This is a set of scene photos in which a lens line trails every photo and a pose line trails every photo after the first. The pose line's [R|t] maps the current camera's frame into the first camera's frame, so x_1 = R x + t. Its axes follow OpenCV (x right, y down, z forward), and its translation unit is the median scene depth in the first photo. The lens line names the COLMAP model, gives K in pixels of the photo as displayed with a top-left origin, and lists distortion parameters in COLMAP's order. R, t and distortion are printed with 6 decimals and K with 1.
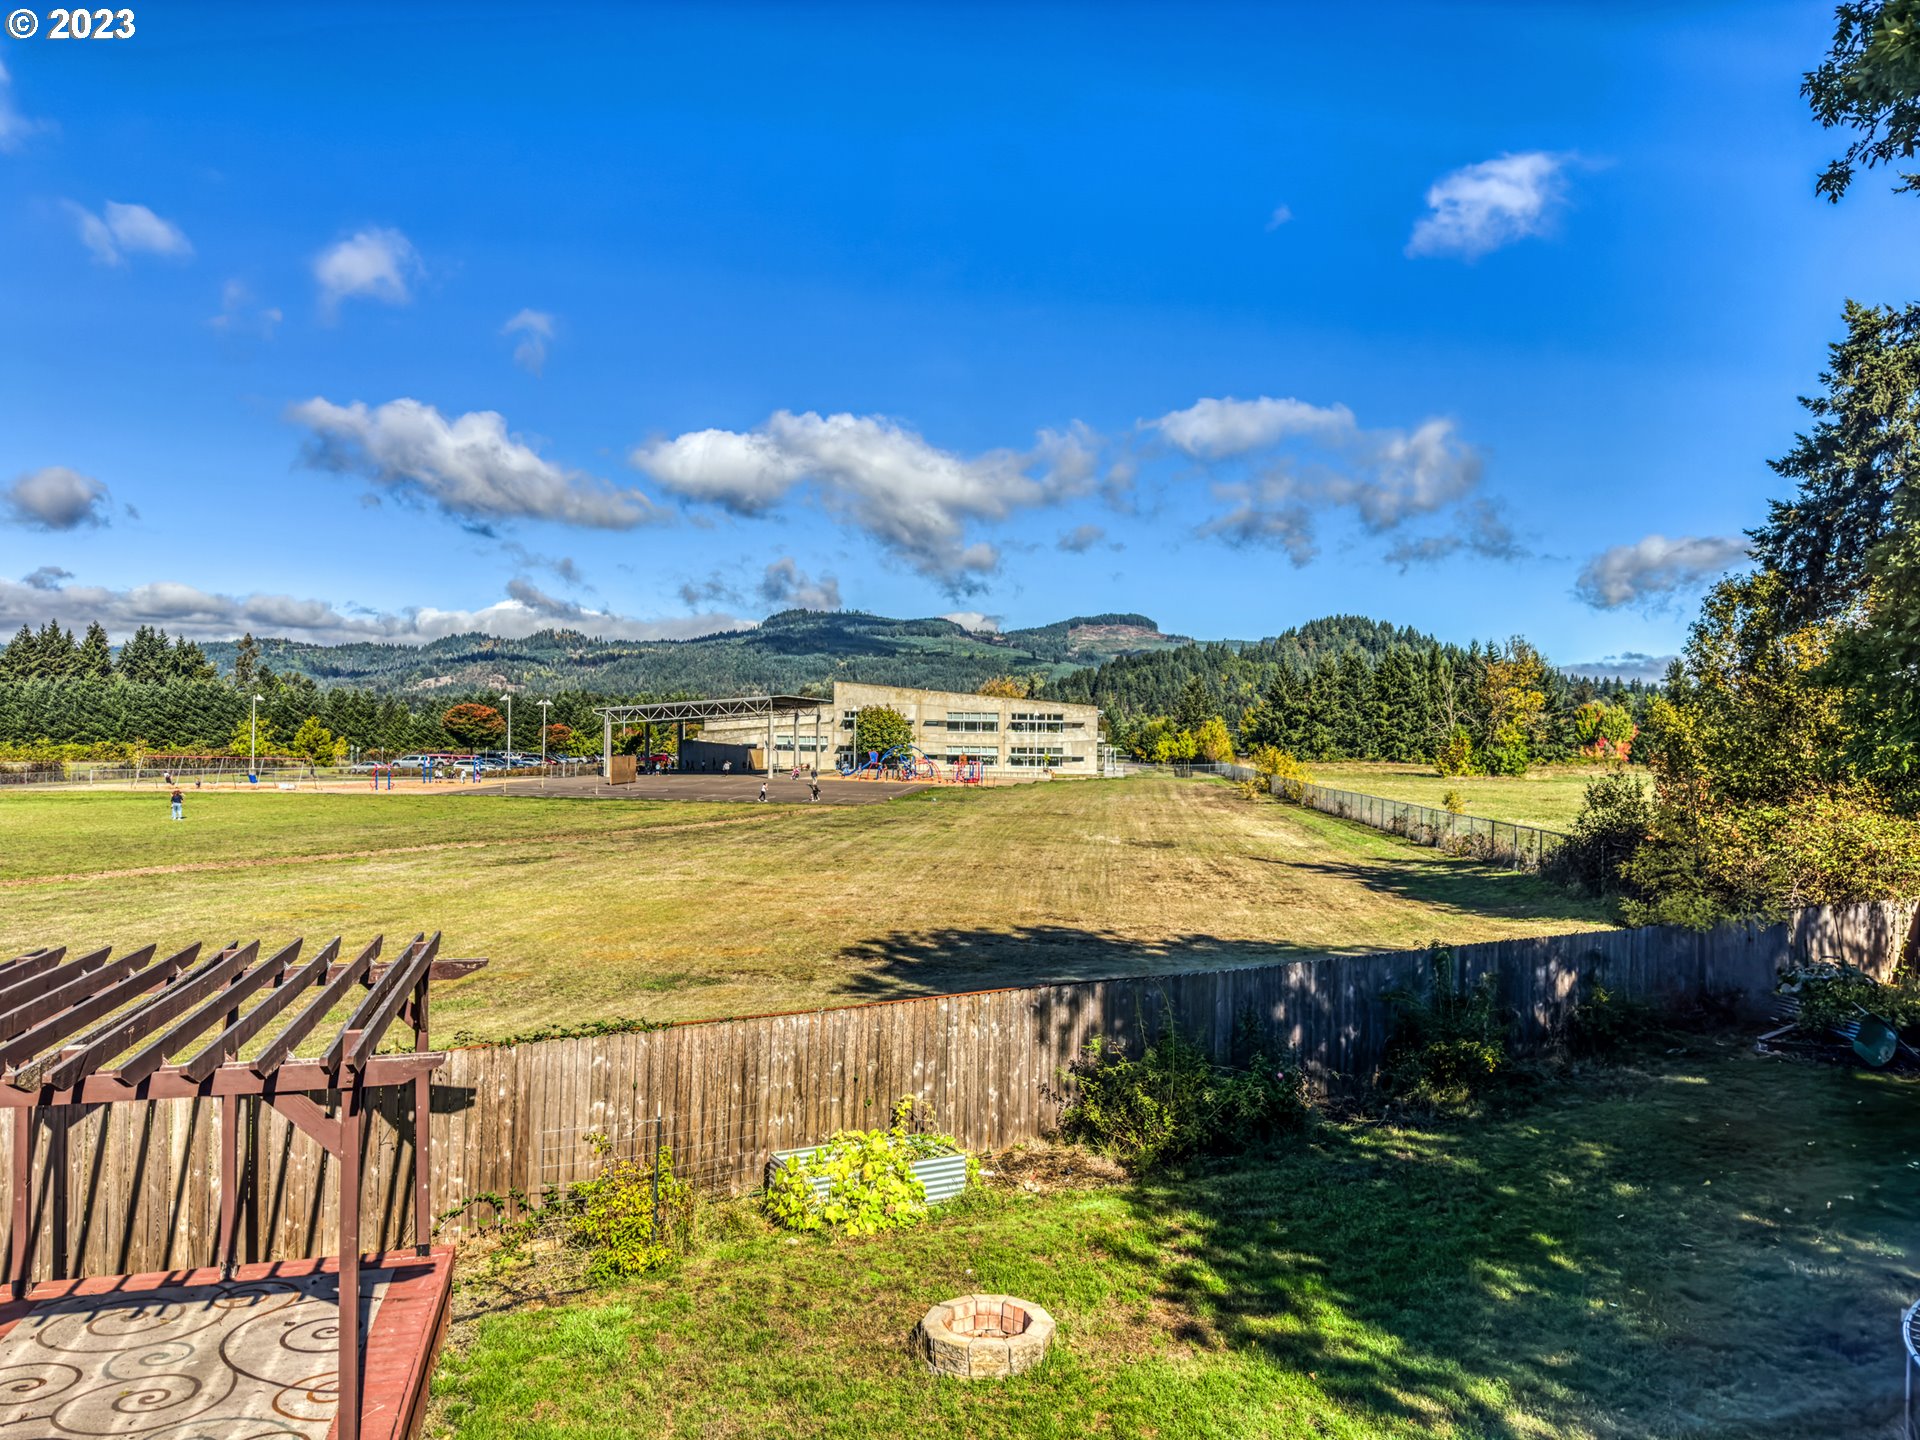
lens RADIAL K [[1367.5, 0, 960.0], [0, 1367.5, 720.0], [0, 0, 1]] dist [0.122832, -0.164874]
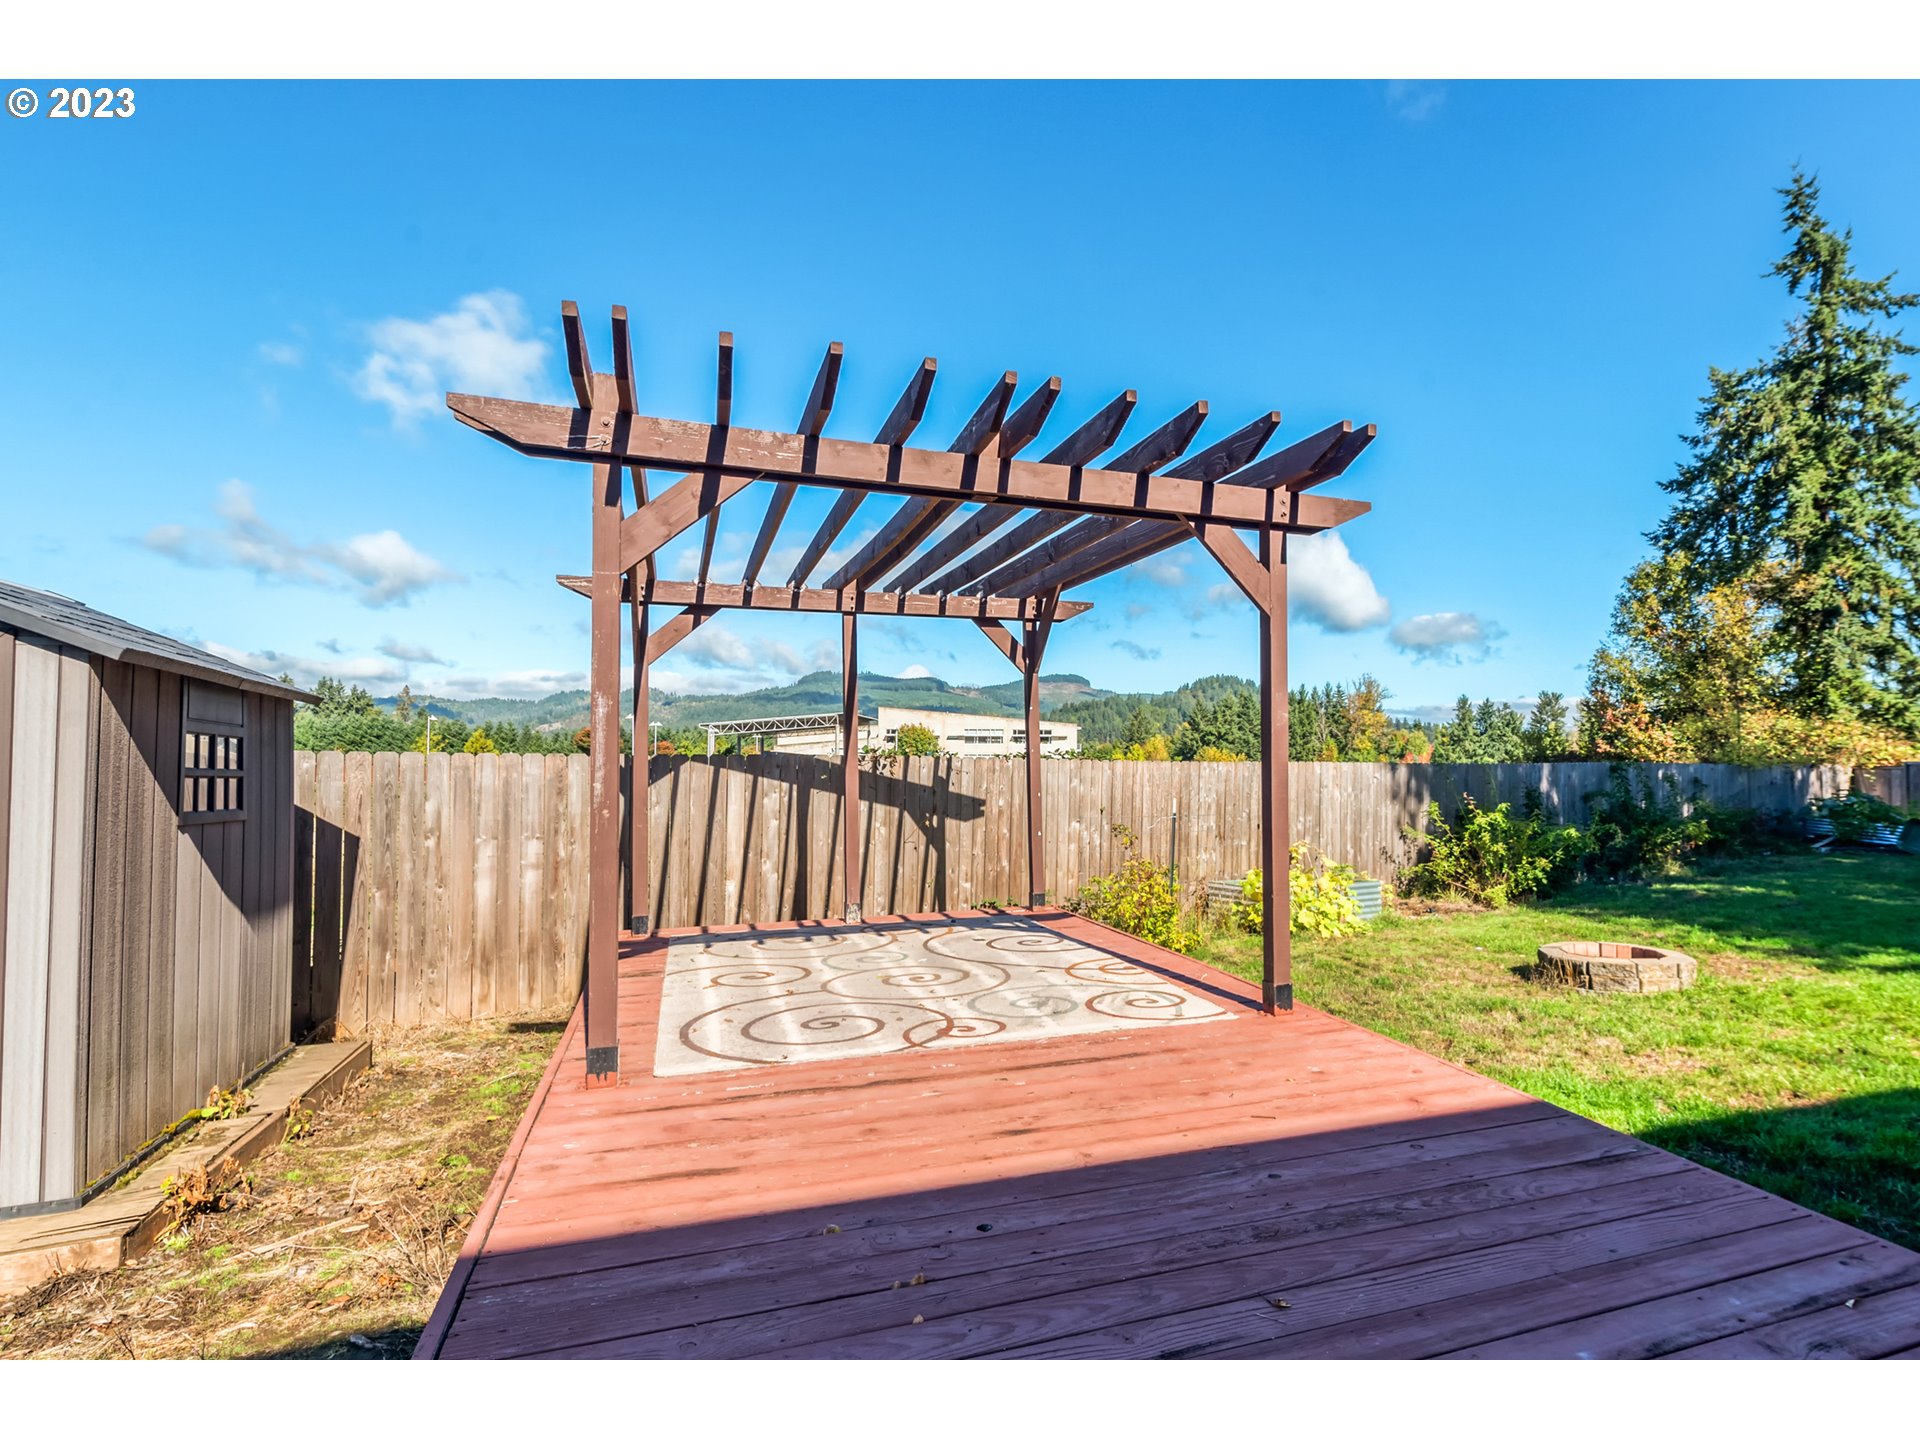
lens RADIAL K [[996.1, 0, 1032.2], [0, 996.1, 739.0], [0, 0, 1]] dist [0.008449, -0.001720]
pose [[0.995018, -0.006933, 0.099451, -0.131990], [0.009112, 0.999728, -0.021469, 0.082318], [-0.099275, 0.022268, 0.994811, 0.092212]]
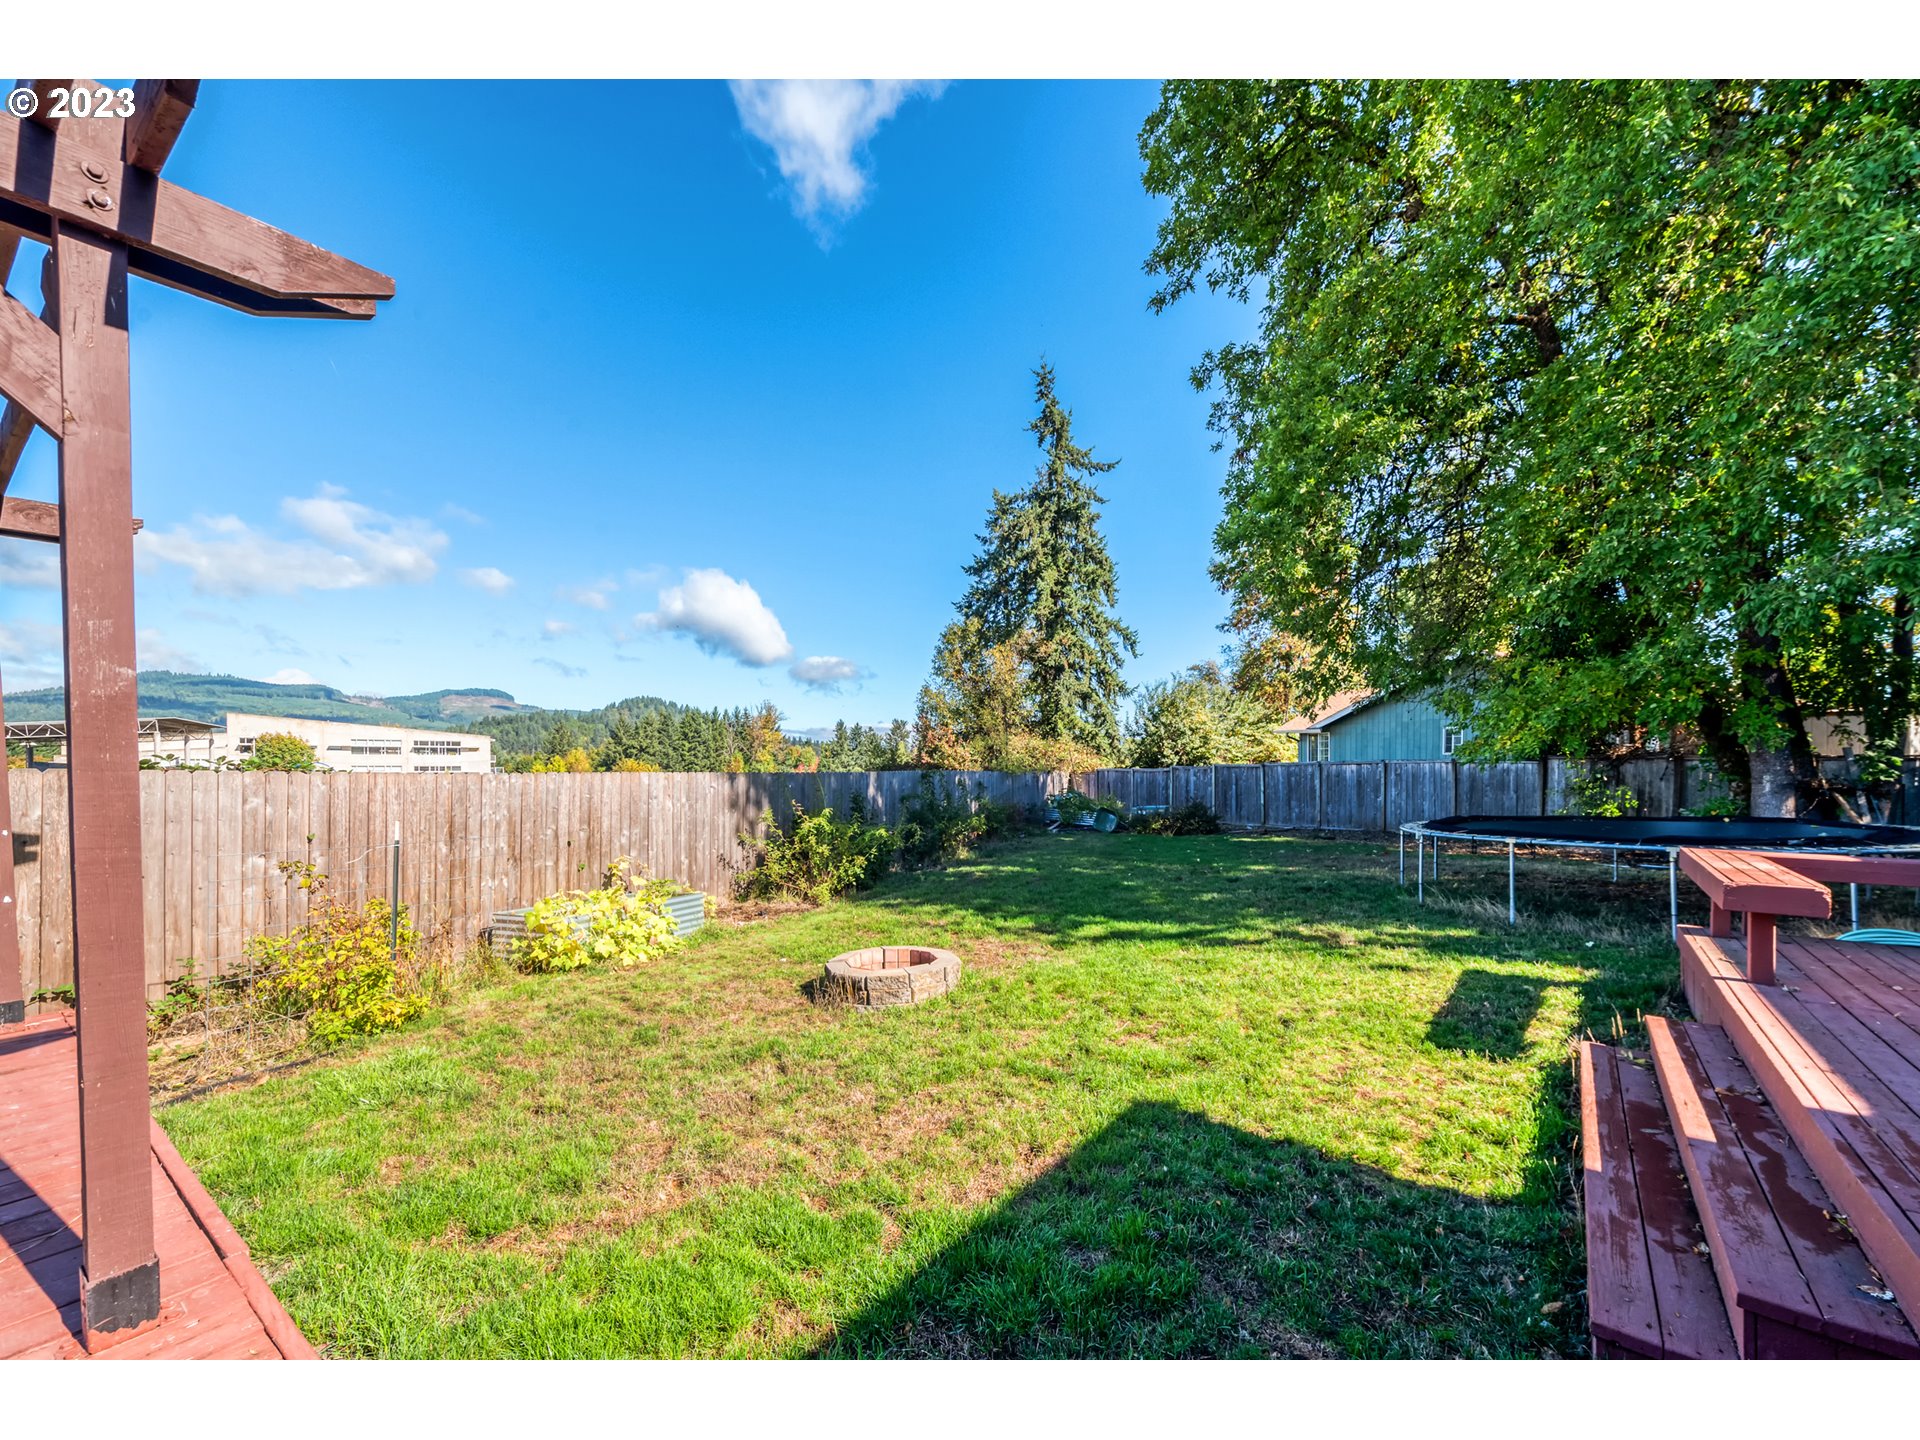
lens RADIAL K [[797.1, 0, 994.5], [0, 797.1, 781.6], [0, 0, 1]] dist [0.002009, -0.000018]
pose [[0.768438, -0.023380, 0.639497, -0.082052], [0.012637, 0.999692, 0.021363, 0.082692], [-0.639799, -0.008335, 0.768497, 0.145085]]
